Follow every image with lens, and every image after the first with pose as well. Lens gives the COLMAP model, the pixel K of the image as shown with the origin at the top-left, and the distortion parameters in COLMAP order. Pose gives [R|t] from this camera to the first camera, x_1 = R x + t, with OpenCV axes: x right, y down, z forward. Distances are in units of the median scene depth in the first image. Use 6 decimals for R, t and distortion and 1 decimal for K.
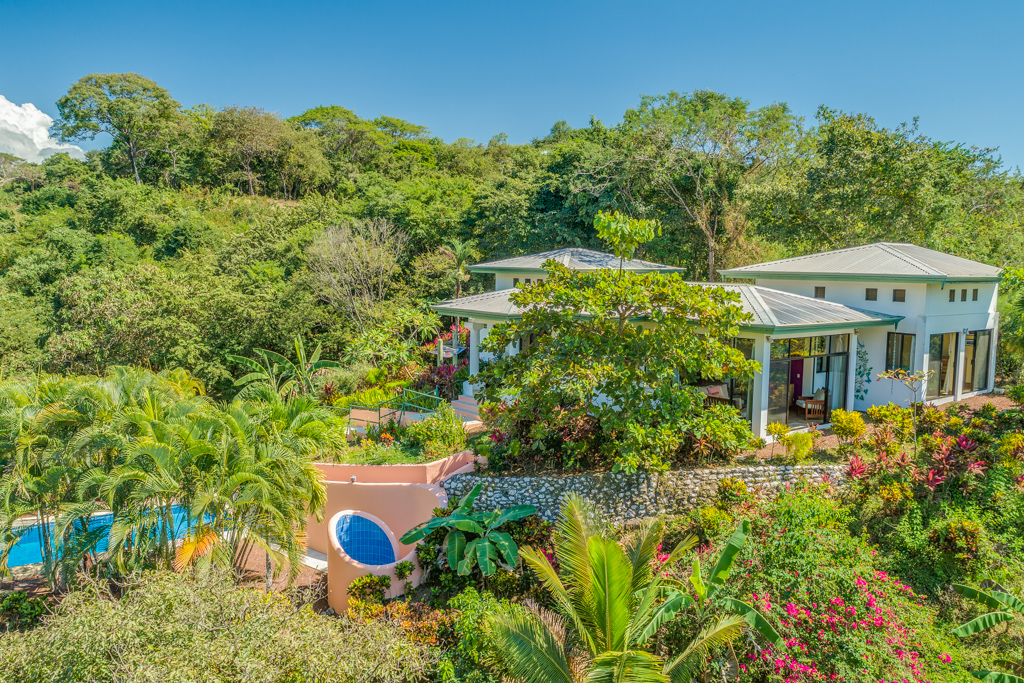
lens RADIAL K [[789.7, 0, 512.0], [0, 789.7, 341.5], [0, 0, 1]] dist [-0.002278, -0.000587]
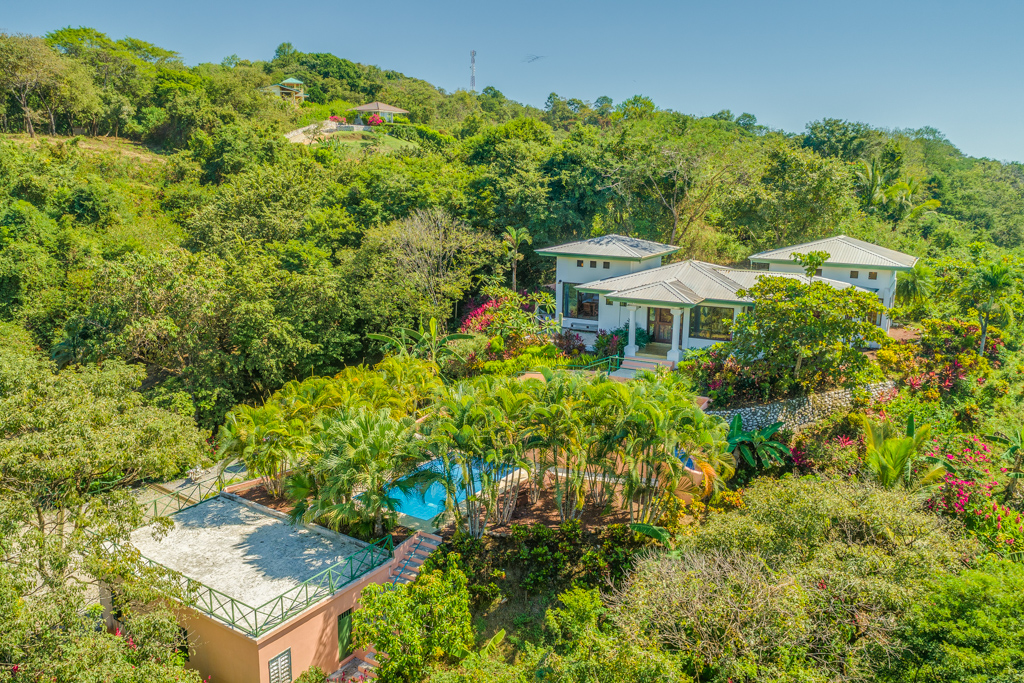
lens RADIAL K [[789.7, 0, 512.0], [0, 789.7, 341.5], [0, 0, 1]] dist [-0.002278, -0.000587]
pose [[0.918559, -0.078430, 0.387424, -0.422089], [0.037876, 0.993072, 0.111237, -0.065712], [-0.393464, -0.087504, 0.915166, -0.116473]]
